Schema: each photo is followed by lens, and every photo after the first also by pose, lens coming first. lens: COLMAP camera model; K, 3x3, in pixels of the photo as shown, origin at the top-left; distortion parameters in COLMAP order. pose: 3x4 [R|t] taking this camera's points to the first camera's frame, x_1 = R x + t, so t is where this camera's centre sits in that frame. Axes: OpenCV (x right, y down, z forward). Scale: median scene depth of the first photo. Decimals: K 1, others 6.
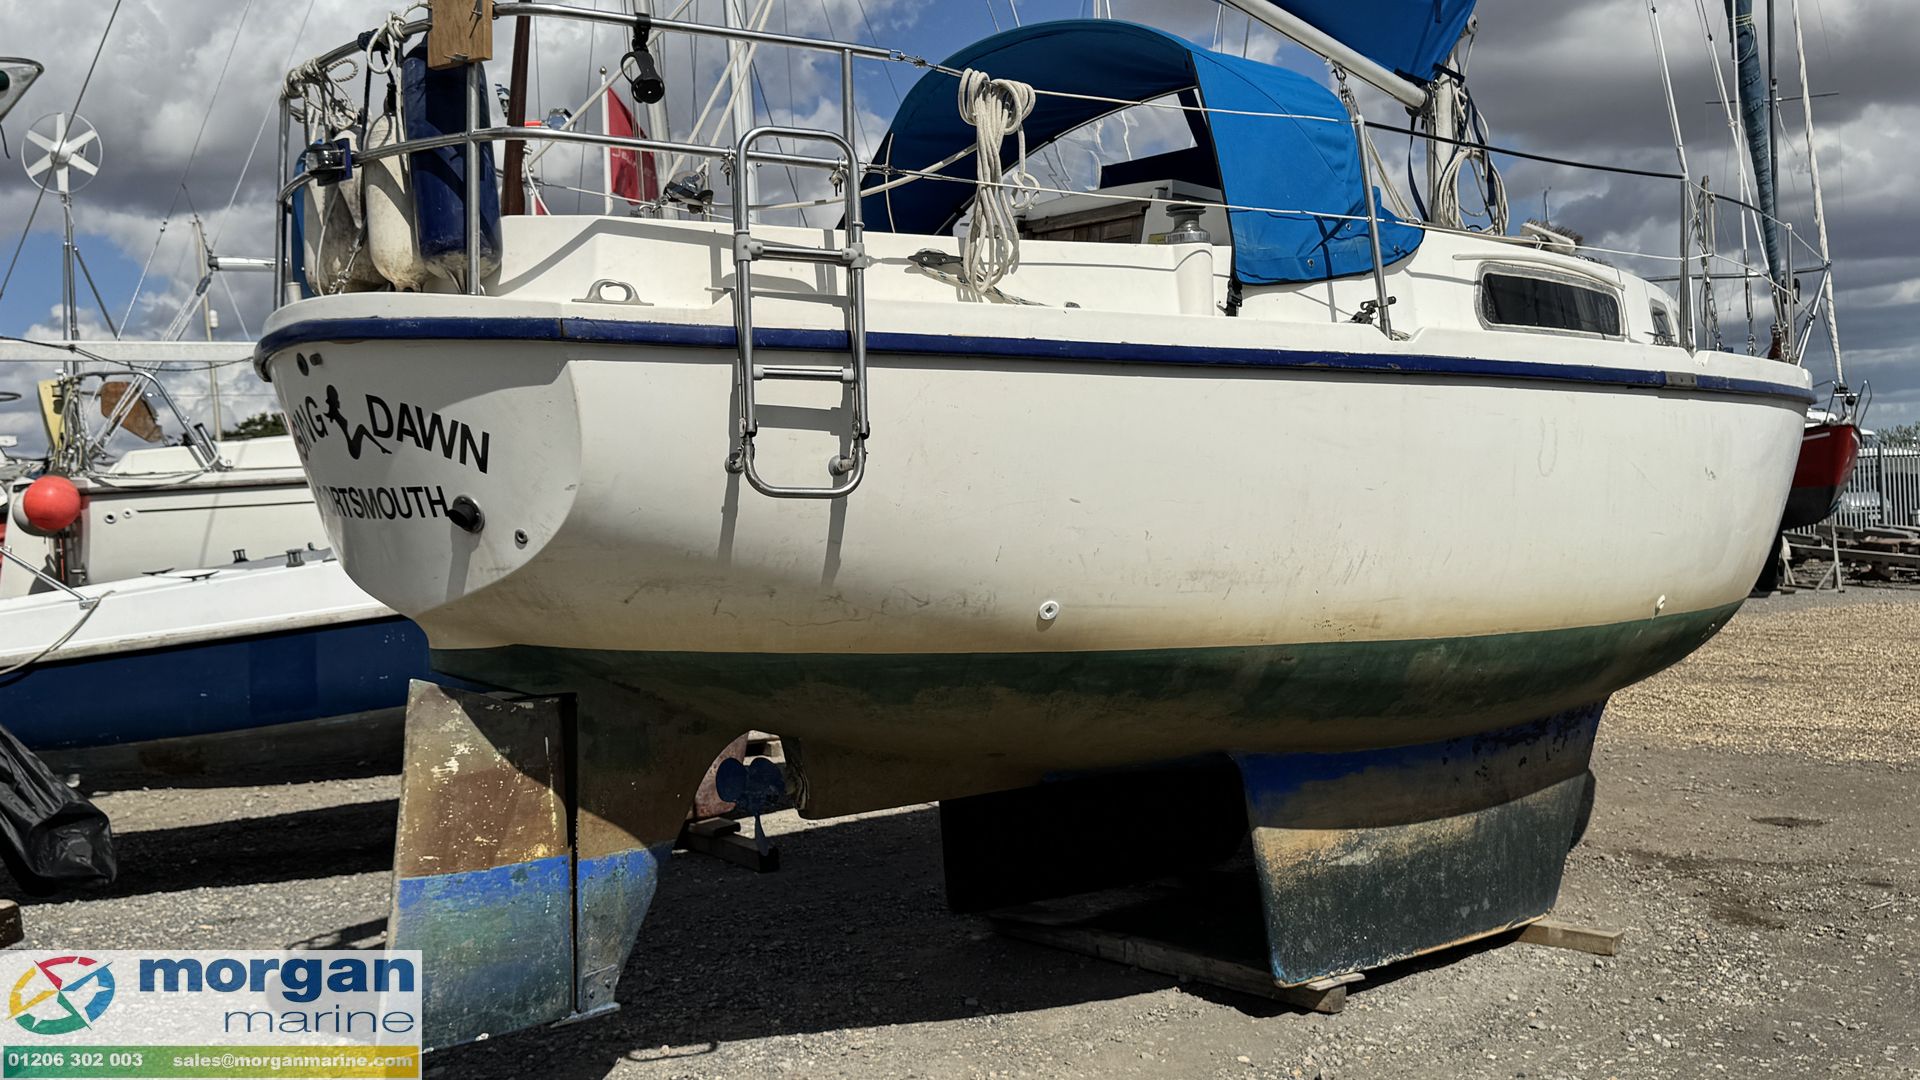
lens RADIAL K [[1814.6, 0, 968.1], [0, 1814.6, 536.5], [0, 0, 1]] dist [0.051155, 0.000000]
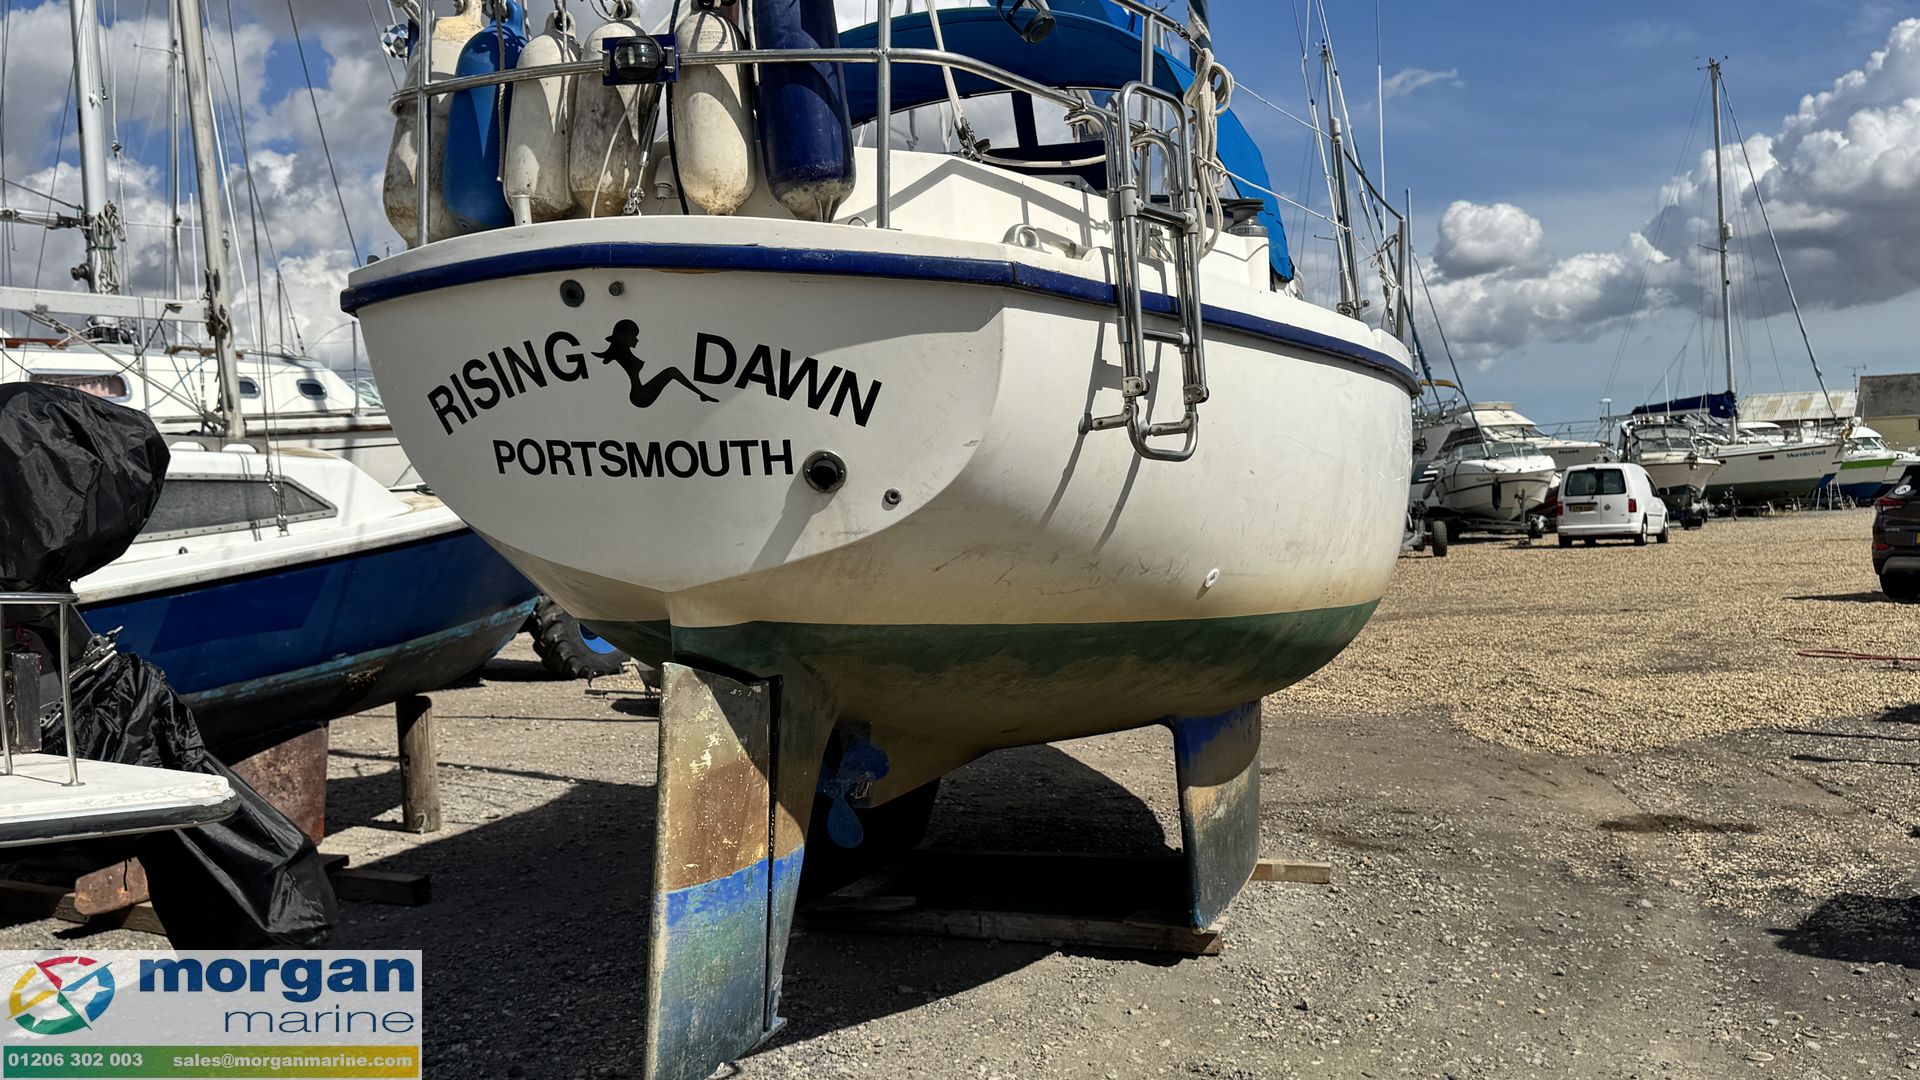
lens RADIAL K [[1814.6, 0, 966.2], [0, 1814.6, 534.9], [0, 0, 1]] dist [0.051155, 0.000000]
pose [[0.860558, 0.001245, 0.509351, -0.421770], [0.003689, 0.999956, -0.008677, 0.017010], [-0.509339, 0.009346, 0.860515, 0.120438]]
